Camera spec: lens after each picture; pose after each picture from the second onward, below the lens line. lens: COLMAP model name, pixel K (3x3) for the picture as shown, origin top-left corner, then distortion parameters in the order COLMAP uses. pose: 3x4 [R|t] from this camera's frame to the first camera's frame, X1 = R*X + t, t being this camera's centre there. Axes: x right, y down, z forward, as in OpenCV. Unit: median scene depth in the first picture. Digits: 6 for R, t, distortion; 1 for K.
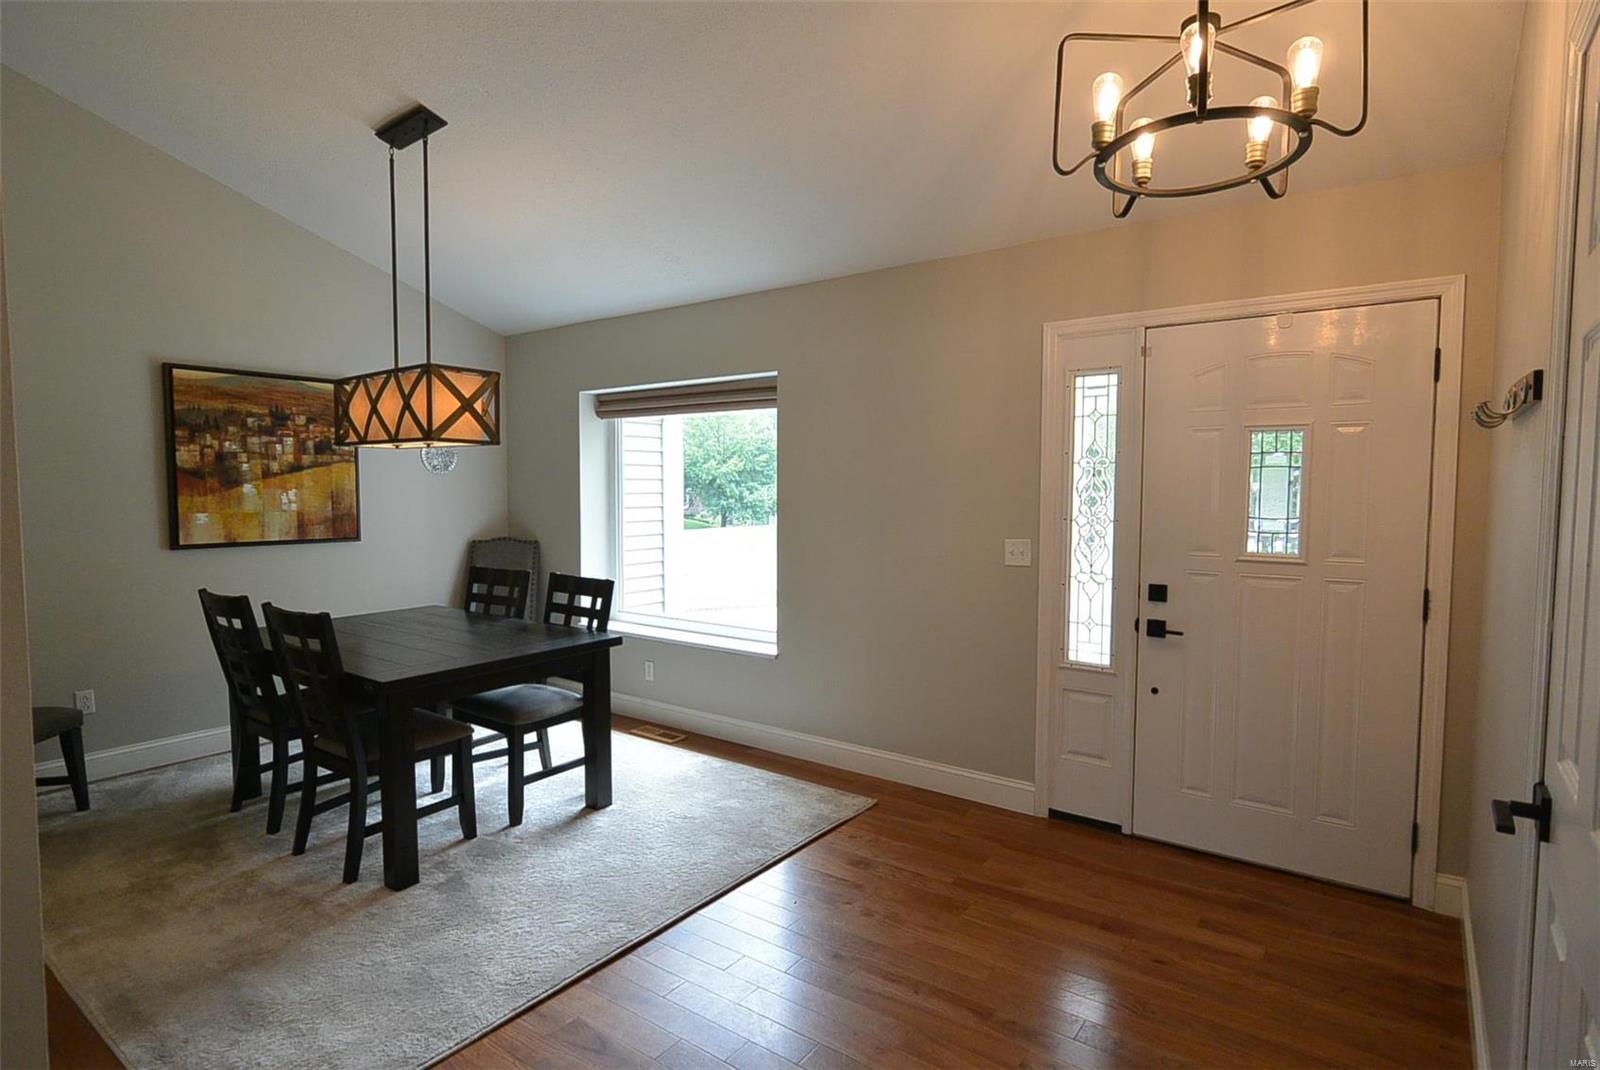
lens RADIAL K [[837.3, 0, 793.7], [0, 837.3, 537.4], [0, 0, 1]] dist [-0.000714, -0.000140]
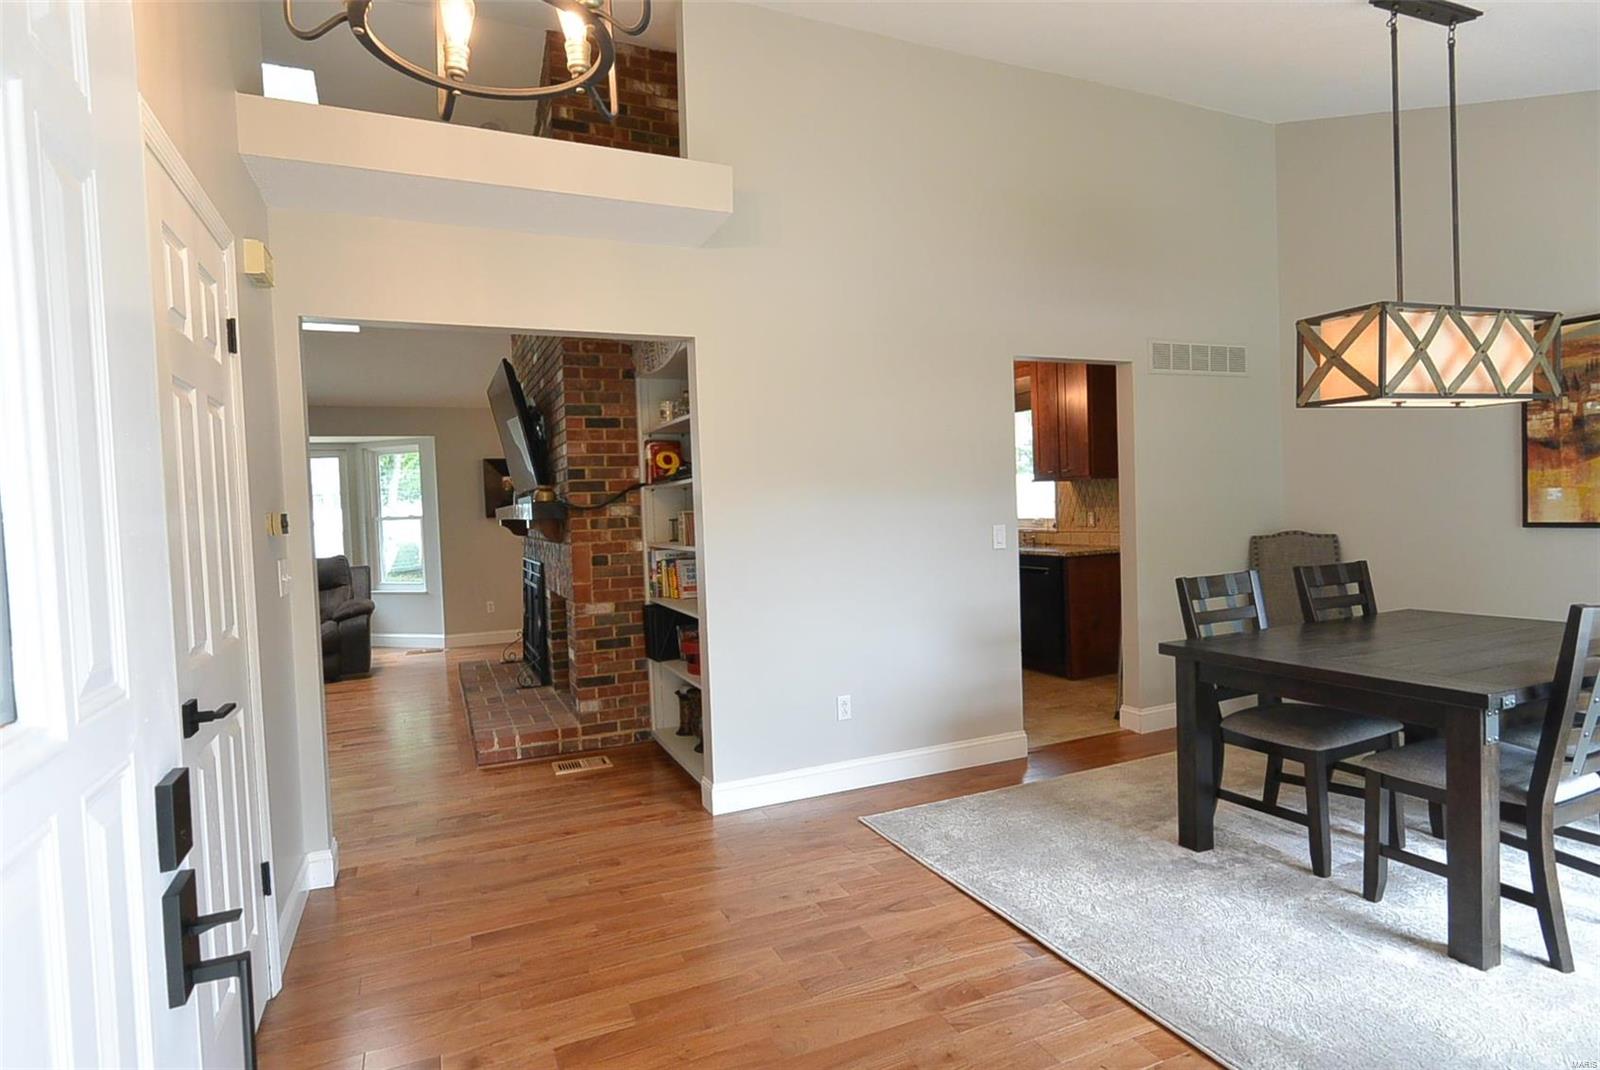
lens RADIAL K [[837.3, 0, 793.7], [0, 837.3, 537.4], [0, 0, 1]] dist [-0.000714, -0.000140]
pose [[-0.490193, 0.041983, -0.870602, 0.464613], [-0.023350, 0.997848, 0.061267, -0.012286], [0.871301, 0.050361, -0.488158, 0.744338]]
